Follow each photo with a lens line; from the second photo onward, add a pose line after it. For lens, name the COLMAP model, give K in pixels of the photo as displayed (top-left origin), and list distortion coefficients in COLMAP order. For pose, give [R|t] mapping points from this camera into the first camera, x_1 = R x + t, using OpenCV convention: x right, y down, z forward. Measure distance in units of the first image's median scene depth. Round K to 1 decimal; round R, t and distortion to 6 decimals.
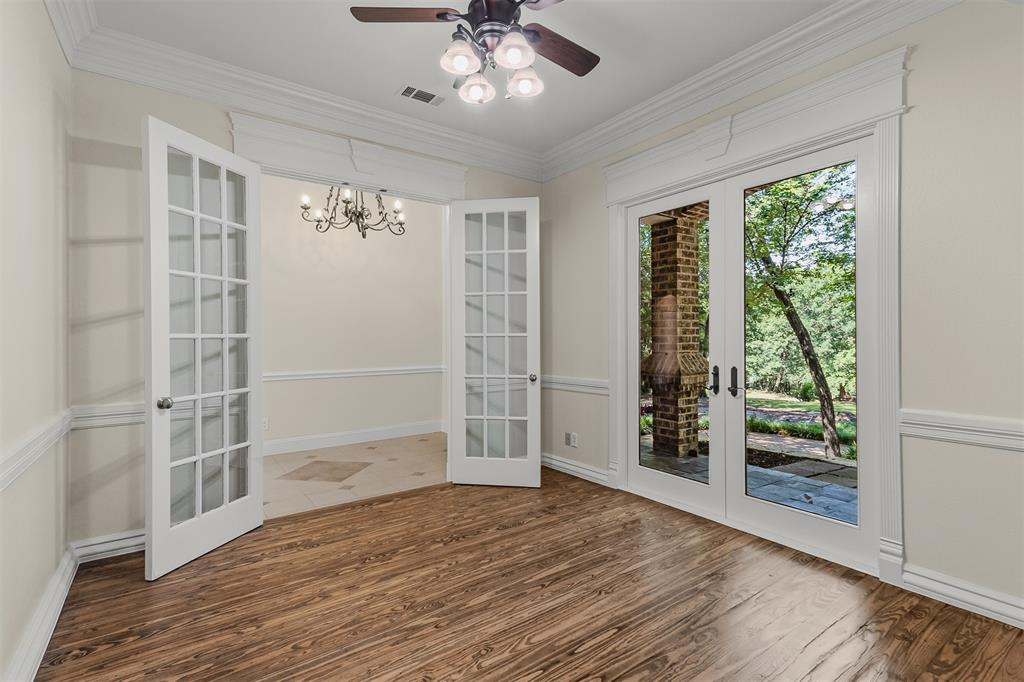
lens RADIAL K [[470.2, 0, 508.5], [0, 470.2, 337.4], [0, 0, 1]] dist [-0.001183, -0.000303]
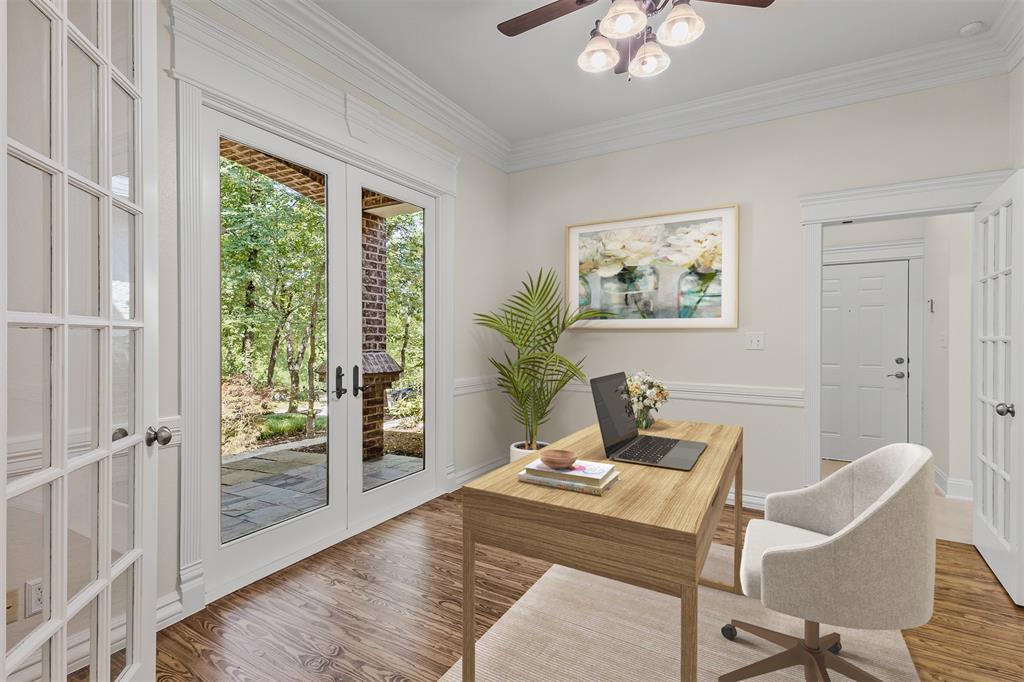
lens RADIAL K [[470.2, 0, 510.8], [0, 470.2, 341.4], [0, 0, 1]] dist [-0.001183, -0.000303]
pose [[-0.412890, -0.018441, 0.910594, -0.501044], [-0.001587, 0.999808, 0.019528, -0.005488], [-0.910779, 0.006618, -0.412840, 1.062692]]
